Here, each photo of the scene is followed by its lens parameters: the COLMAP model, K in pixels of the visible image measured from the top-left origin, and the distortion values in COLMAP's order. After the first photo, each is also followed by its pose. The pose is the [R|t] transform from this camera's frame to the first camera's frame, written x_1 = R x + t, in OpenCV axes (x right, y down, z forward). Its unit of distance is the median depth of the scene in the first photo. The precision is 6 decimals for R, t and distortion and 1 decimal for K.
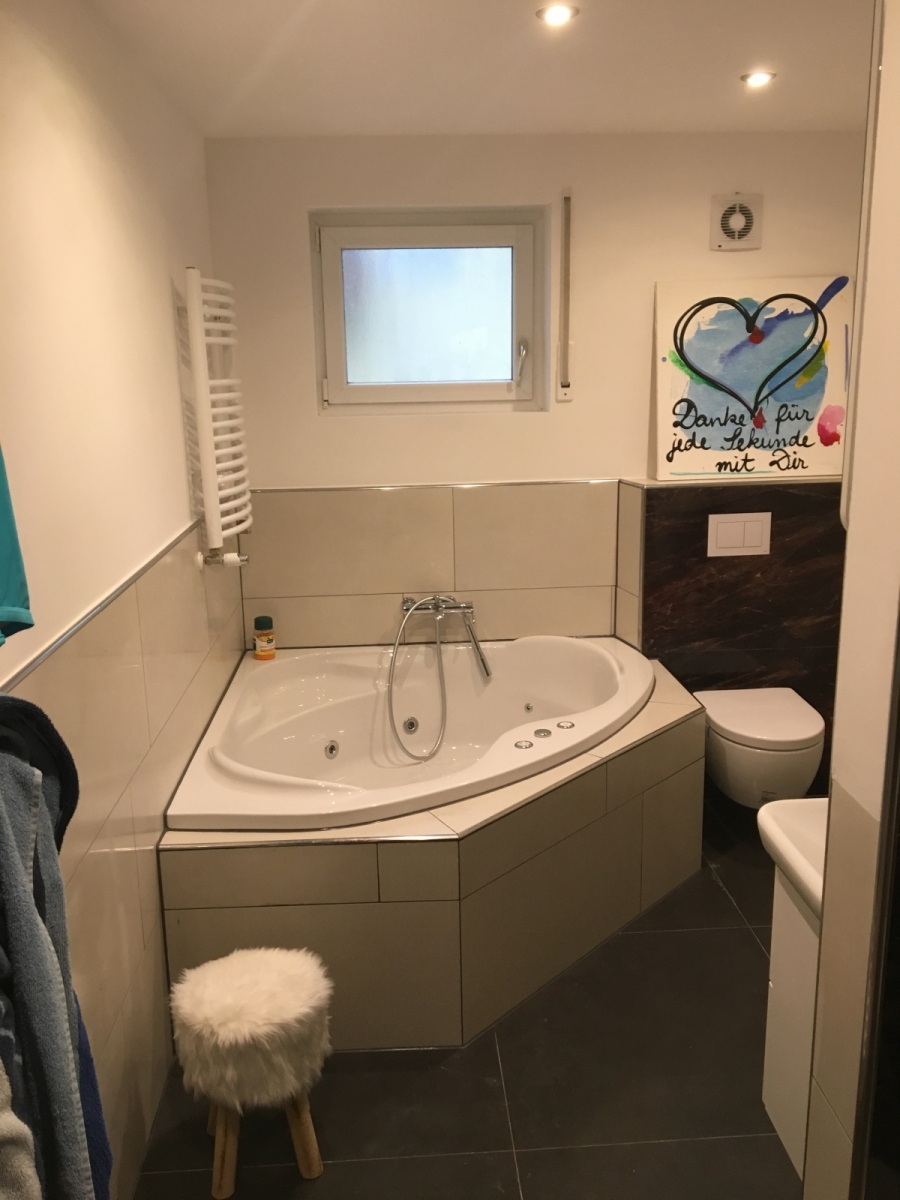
lens RADIAL K [[1024.0, 0, 449.9], [0, 1024.0, 596.9], [0, 0, 1]] dist [0.128641, -0.256188]
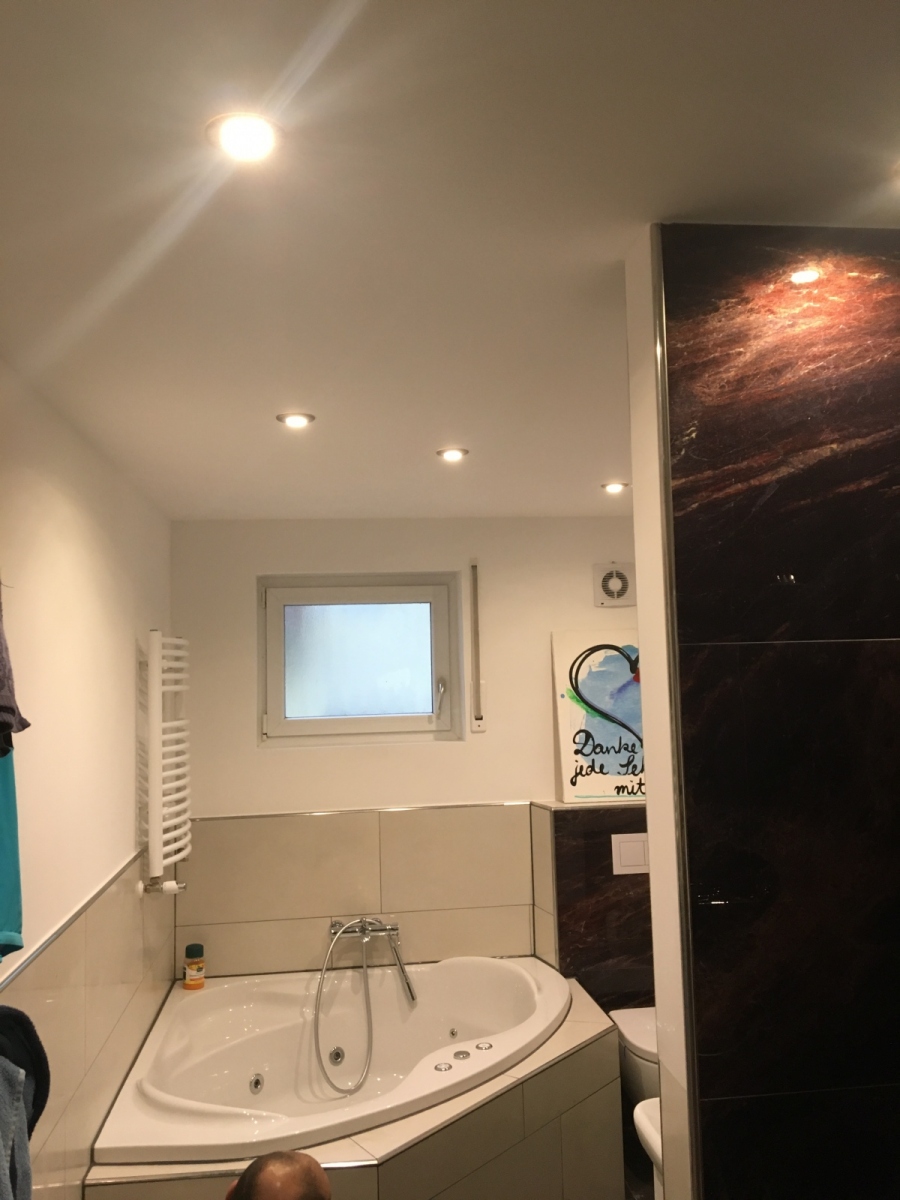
lens RADIAL K [[1019.4, 0, 449.2], [0, 1019.4, 580.5], [0, 0, 1]] dist [0.082496, -0.117948]
pose [[0.998138, -0.002698, 0.060939, 0.011692], [0.021748, 0.949108, -0.314199, 0.003341], [-0.056990, 0.314939, 0.947399, -0.112497]]
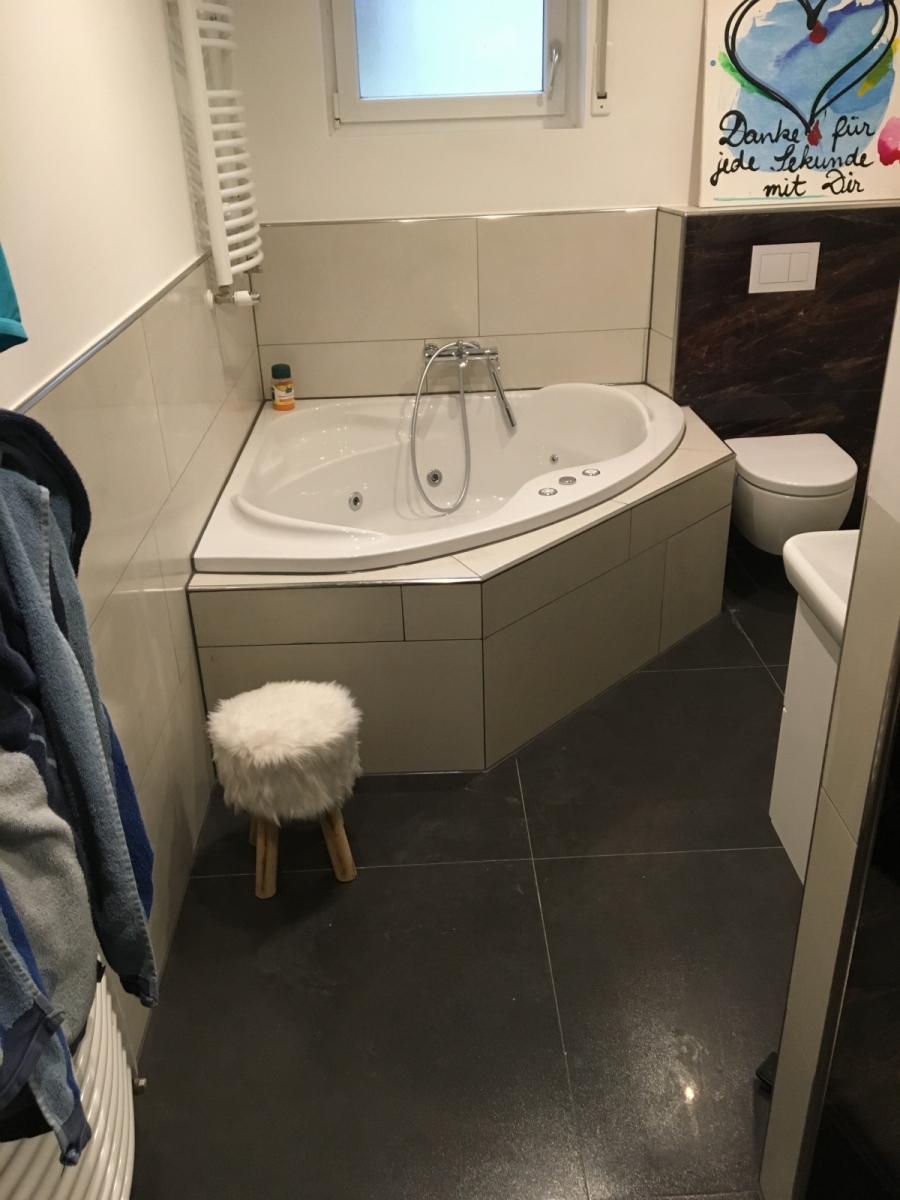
lens RADIAL K [[1022.1, 0, 451.0], [0, 1022.1, 608.2], [0, 0, 1]] dist [0.073974, -0.095894]
pose [[0.999678, -0.001812, -0.025306, 0.002488], [0.007741, 0.971662, 0.236246, 0.014850], [0.024161, -0.236366, 0.971364, 0.012730]]
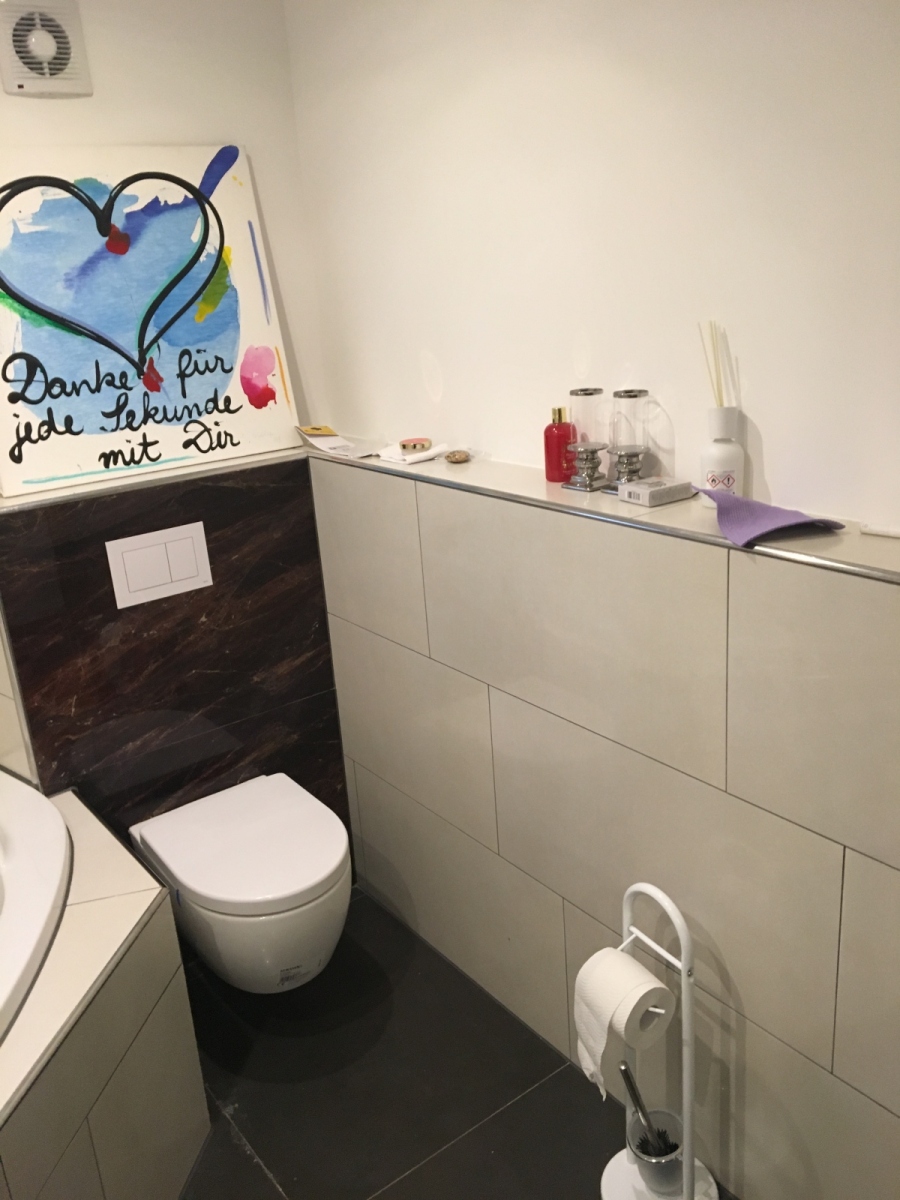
lens RADIAL K [[1004.9, 0, 450.5], [0, 1004.9, 591.6], [0, 0, 1]] dist [0.091527, -0.127273]
pose [[0.834986, -0.208263, 0.509338, 0.108795], [0.173000, 0.978032, 0.116299, -0.084247], [-0.522369, -0.008993, 0.852672, 0.378099]]
